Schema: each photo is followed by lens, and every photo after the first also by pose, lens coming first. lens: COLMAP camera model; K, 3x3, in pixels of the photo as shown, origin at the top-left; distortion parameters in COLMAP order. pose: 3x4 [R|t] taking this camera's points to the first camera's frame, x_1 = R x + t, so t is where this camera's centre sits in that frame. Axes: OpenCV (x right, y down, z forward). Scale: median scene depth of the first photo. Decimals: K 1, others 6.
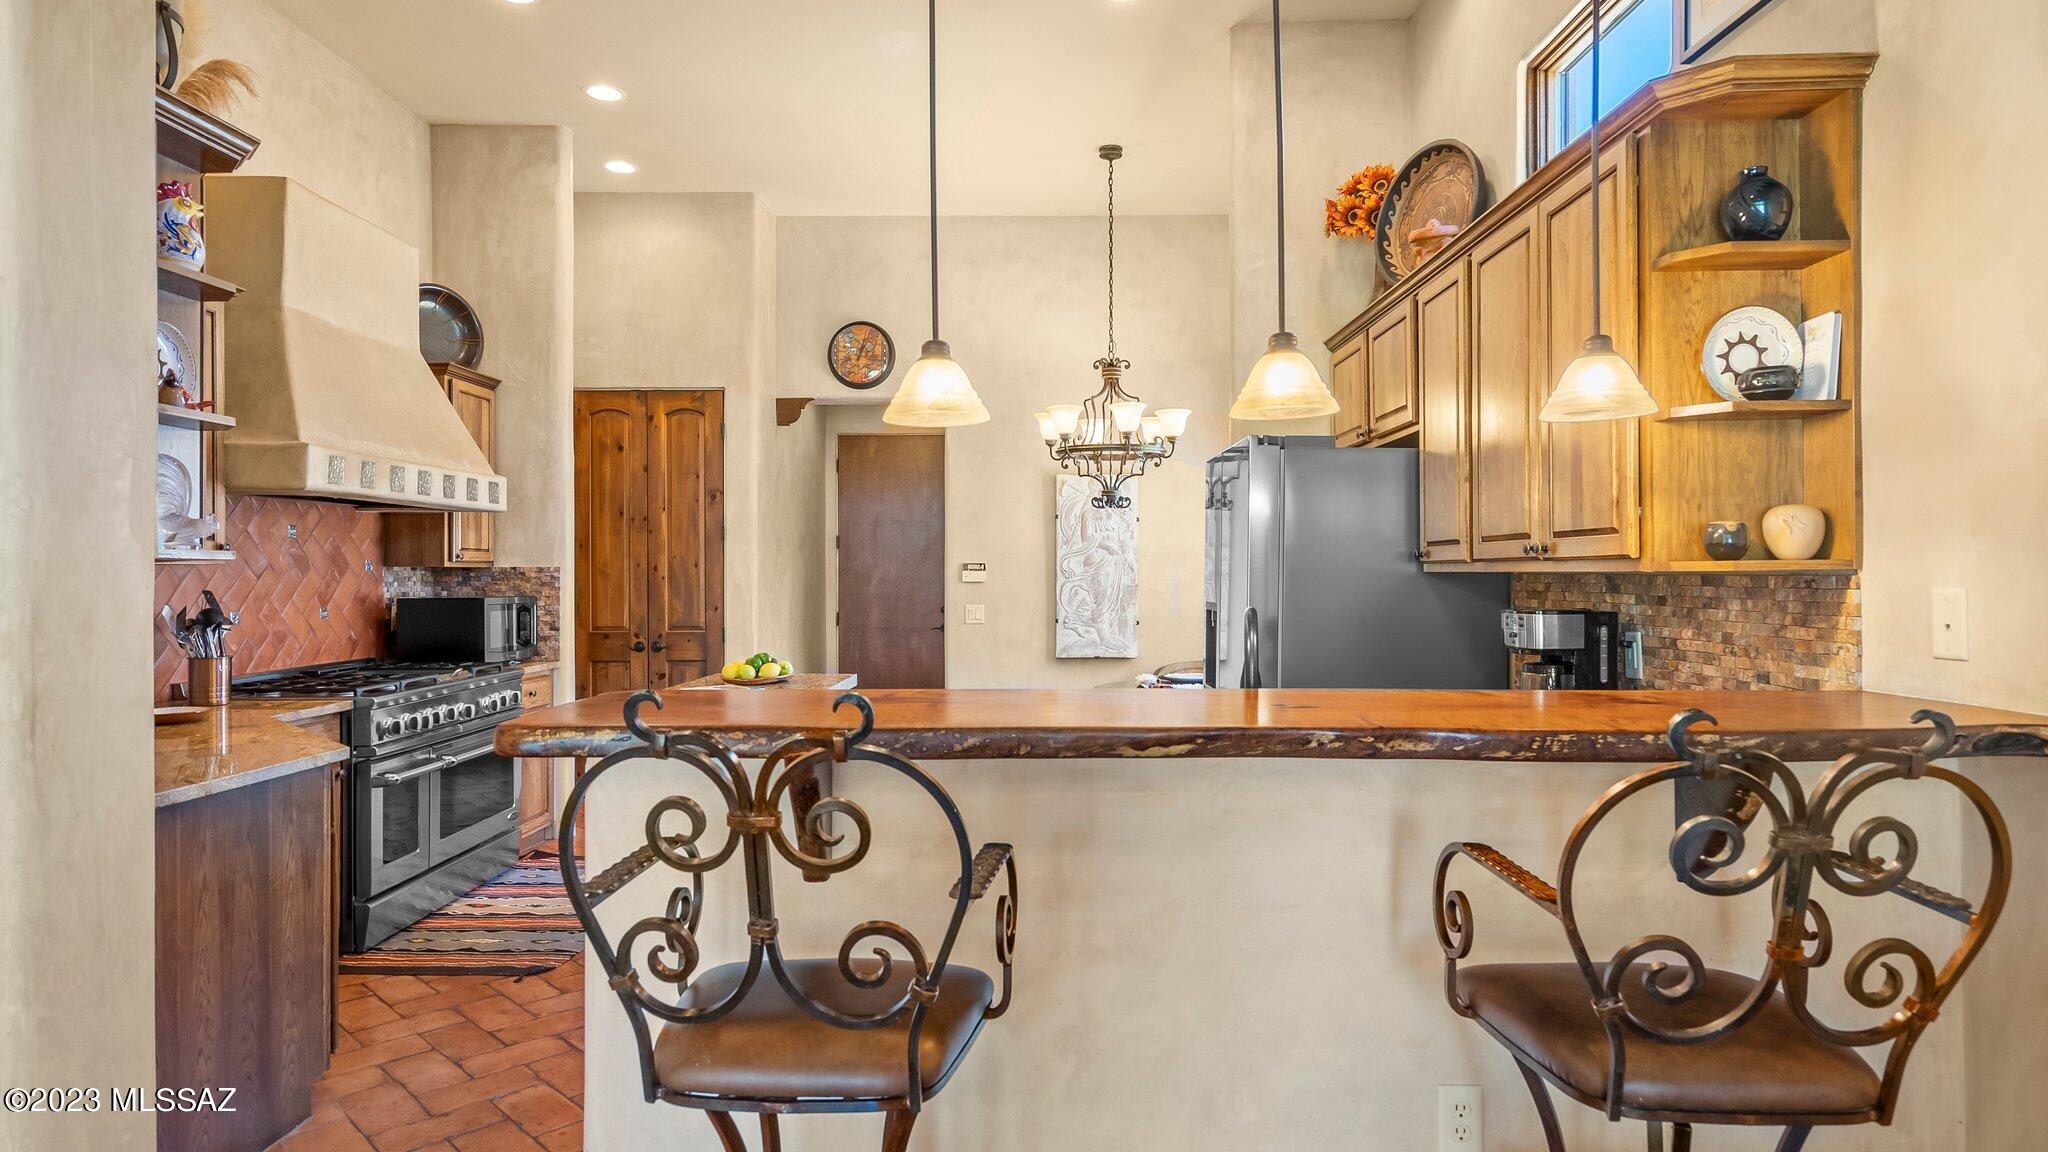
lens RADIAL K [[1163.7, 0, 1024.0], [0, 1163.7, 576.0], [0, 0, 1]] dist [-0.000298, -0.000179]
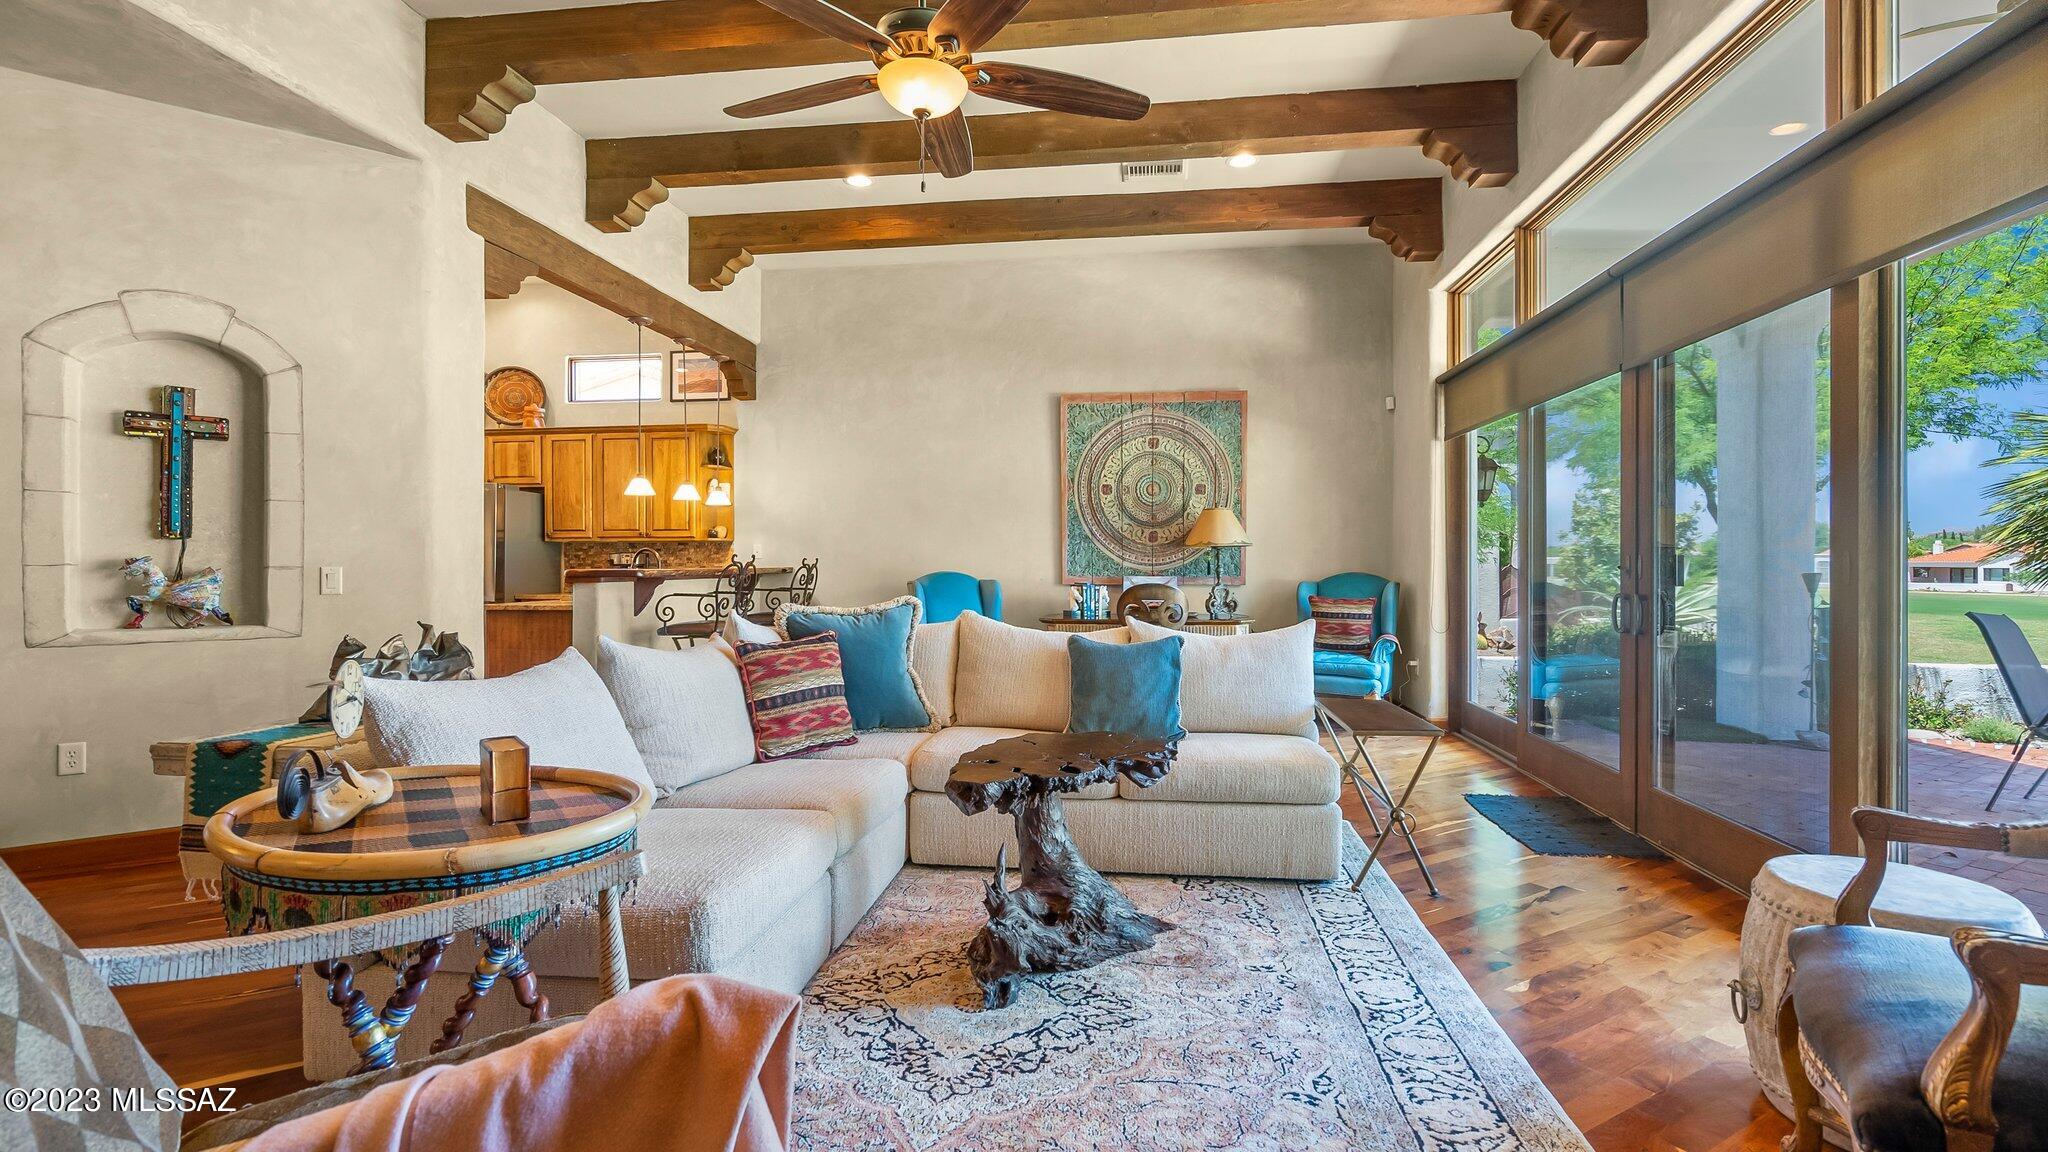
lens RADIAL K [[935.6, 0, 1021.4], [0, 935.6, 558.7], [0, 0, 1]] dist [-0.000878, -0.000211]
pose [[0.123532, 0.003875, 0.992333, -1.262304], [0.002523, 0.999988, -0.004219, 0.037327], [-0.992337, 0.003024, 0.123521, -0.257335]]
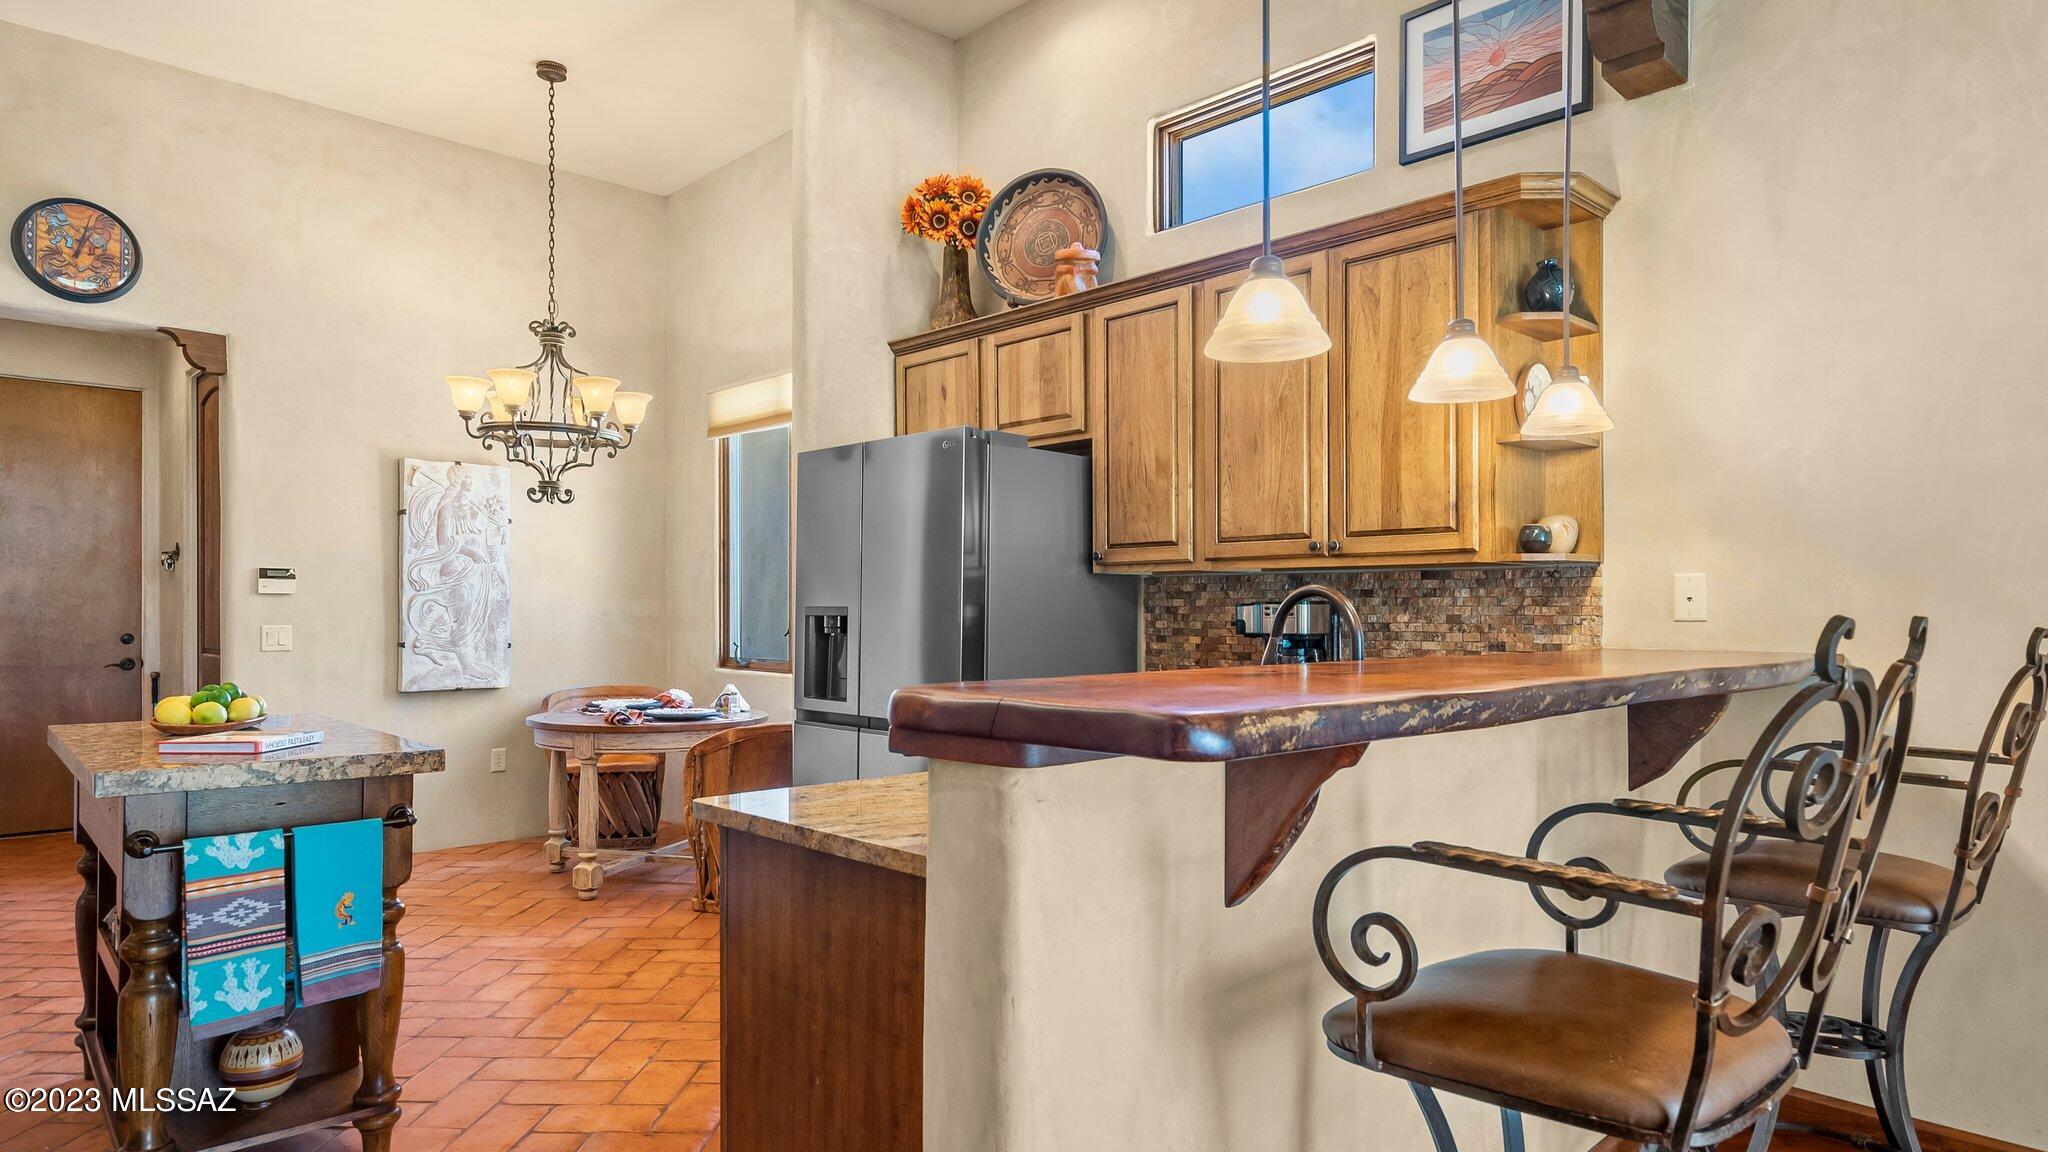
lens RADIAL K [[1178.6, 0, 1021.8], [0, 1178.6, 612.0], [0, 0, 1]] dist [0.004737, 0.001178]
pose [[0.713408, 0.001717, 0.700747, -0.353764], [-0.001221, 0.999999, -0.001208, 0.025825], [-0.700748, 0.000006, 0.713409, 0.217265]]
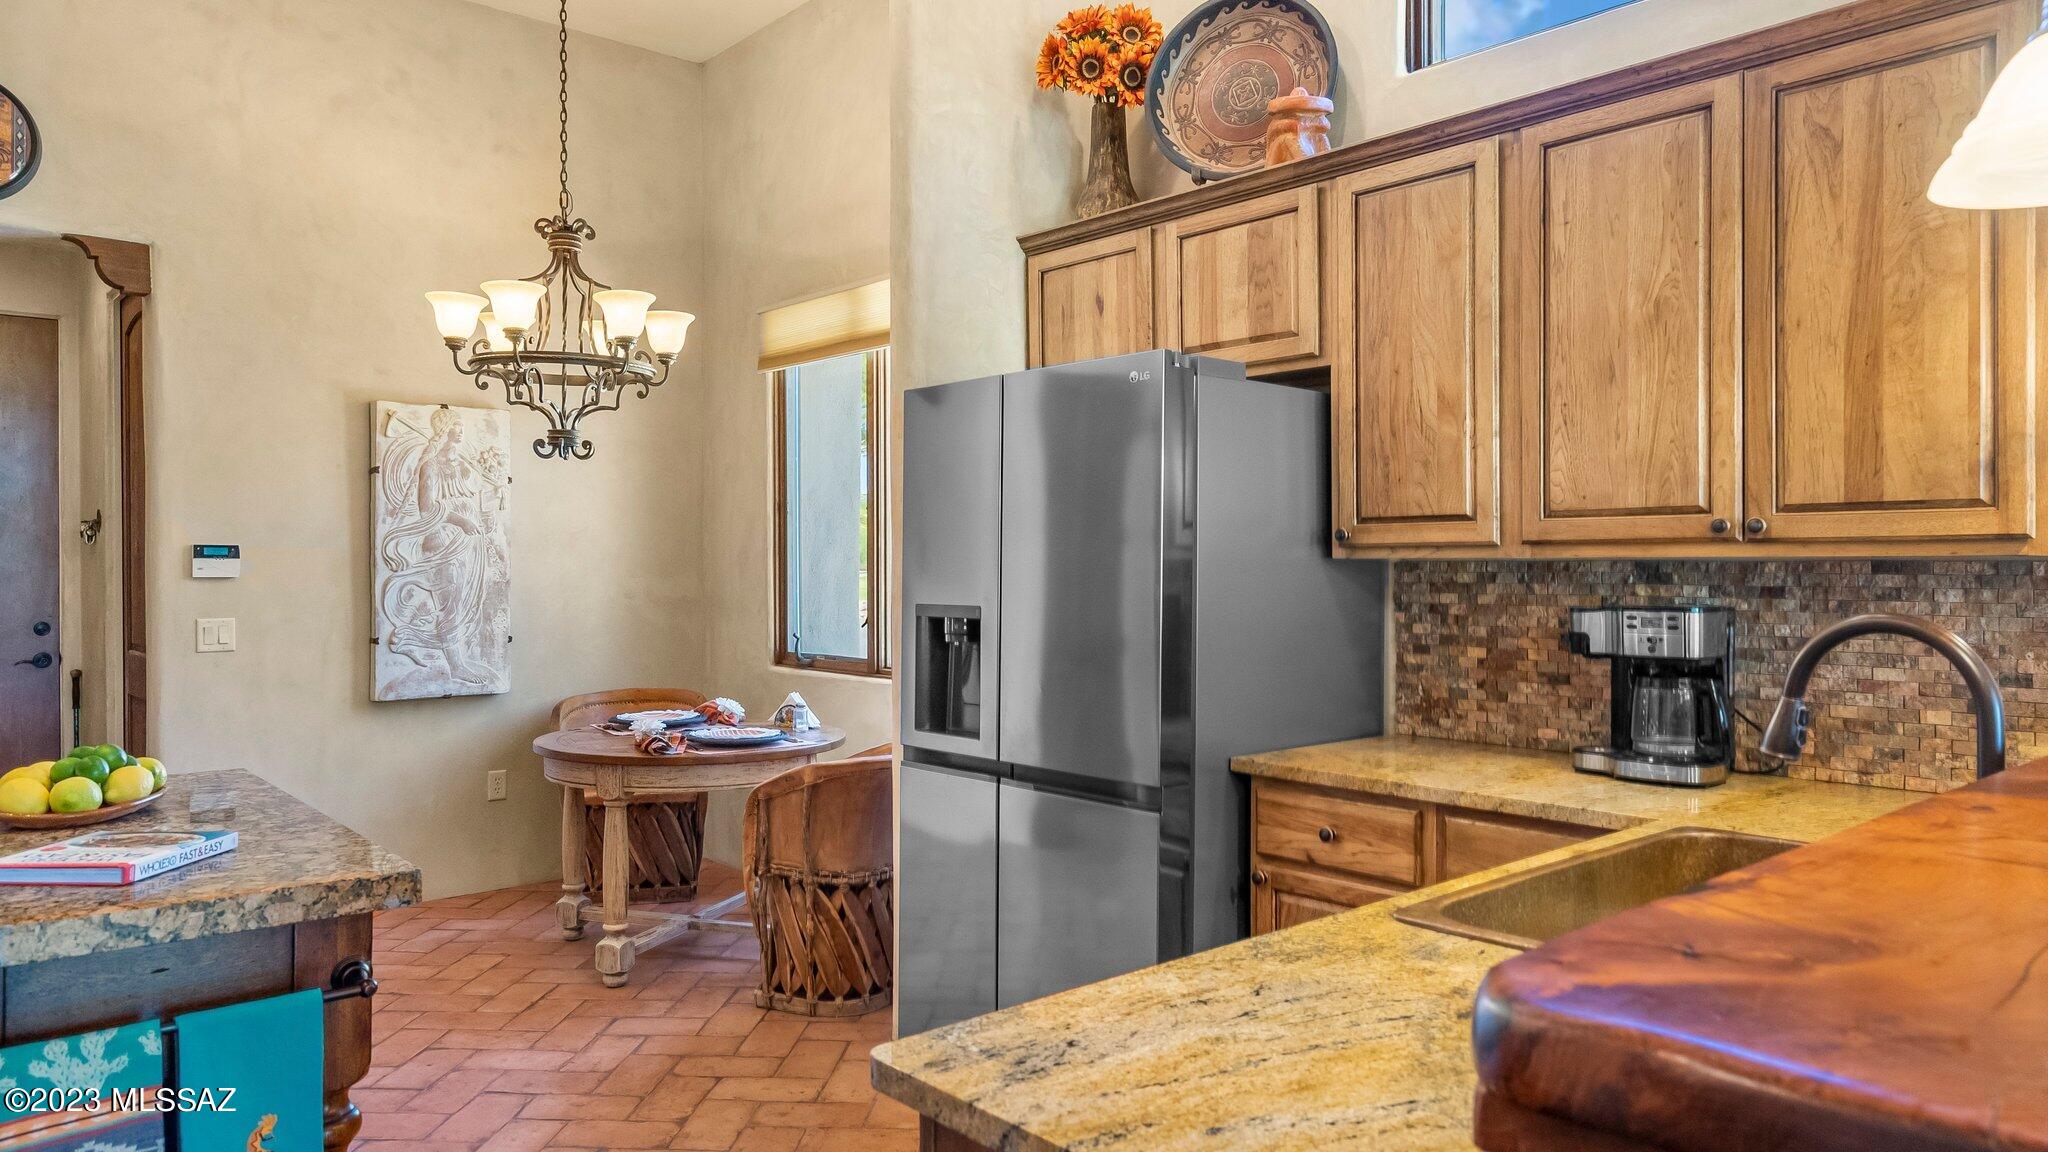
lens RADIAL K [[1344.4, 0, 1014.8], [0, 1344.4, 568.7], [0, 0, 1]] dist [0.005931, 0.000527]
pose [[0.745519, -0.002779, 0.666478, -0.293745], [0.002565, 0.999996, 0.001300, 0.001060], [-0.666479, 0.000740, 0.745523, 0.386151]]
